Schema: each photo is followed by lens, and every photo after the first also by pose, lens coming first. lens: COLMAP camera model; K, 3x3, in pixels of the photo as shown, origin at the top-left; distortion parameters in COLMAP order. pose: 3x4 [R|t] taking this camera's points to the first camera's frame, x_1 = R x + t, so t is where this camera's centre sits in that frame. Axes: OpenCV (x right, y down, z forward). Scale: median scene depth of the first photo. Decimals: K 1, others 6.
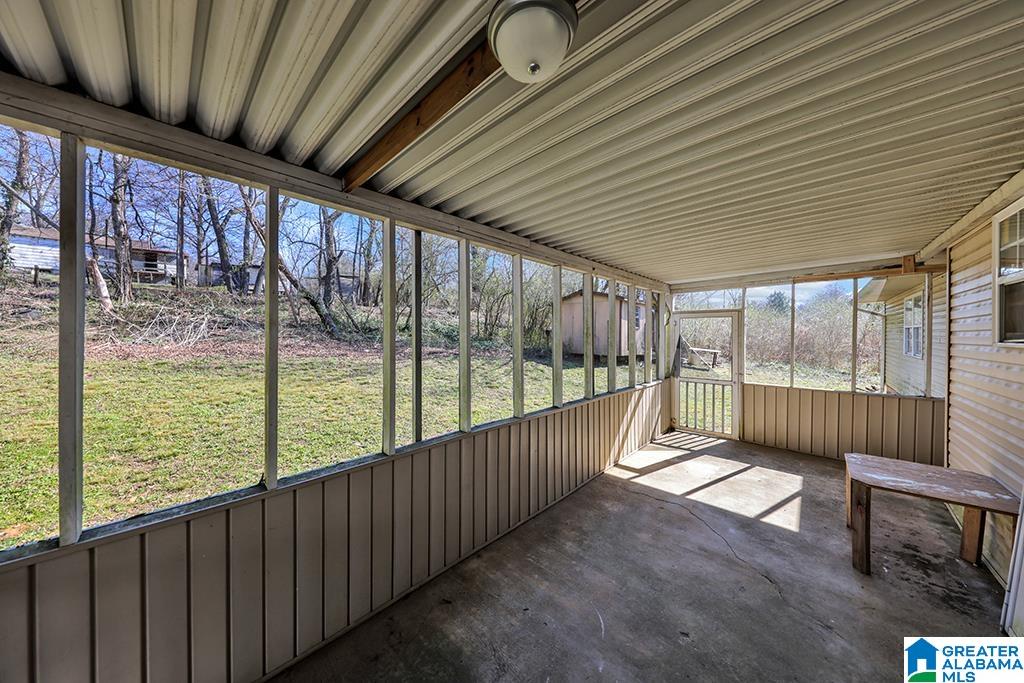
lens RADIAL K [[324.4, 0, 512.3], [0, 324.4, 340.6], [0, 0, 1]] dist [-0.004961, -0.001281]
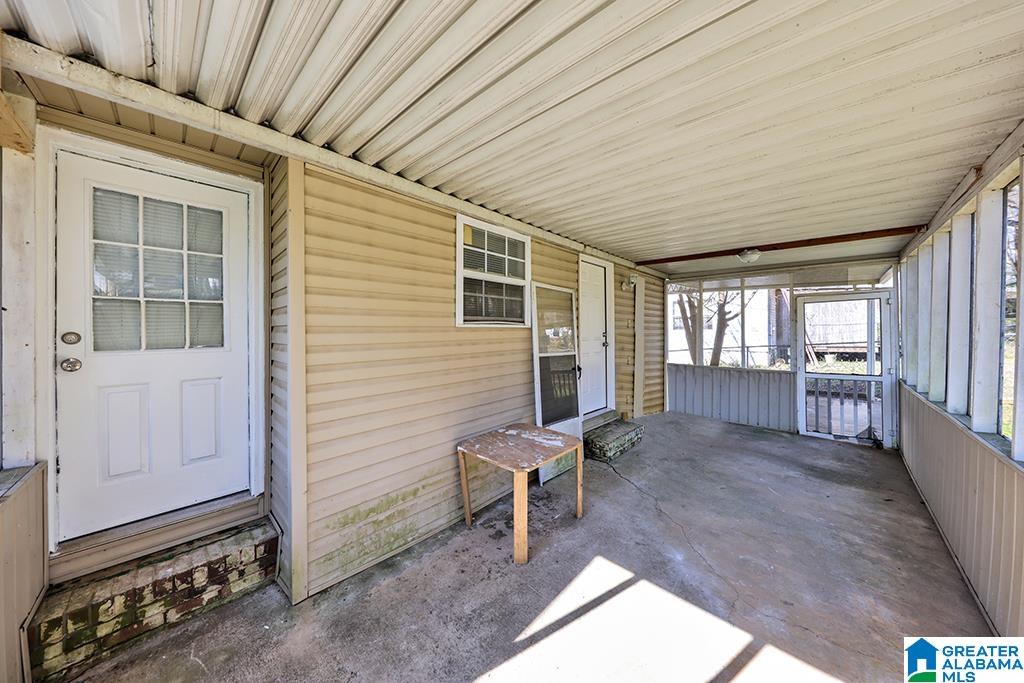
lens RADIAL K [[324.4, 0, 522.3], [0, 324.4, 328.2], [0, 0, 1]] dist [-0.004961, -0.001281]
pose [[-0.999913, 0.006712, -0.011393, 1.215111], [0.006572, 0.999903, 0.012312, 0.011139], [0.011475, 0.012236, -0.999859, 2.025418]]
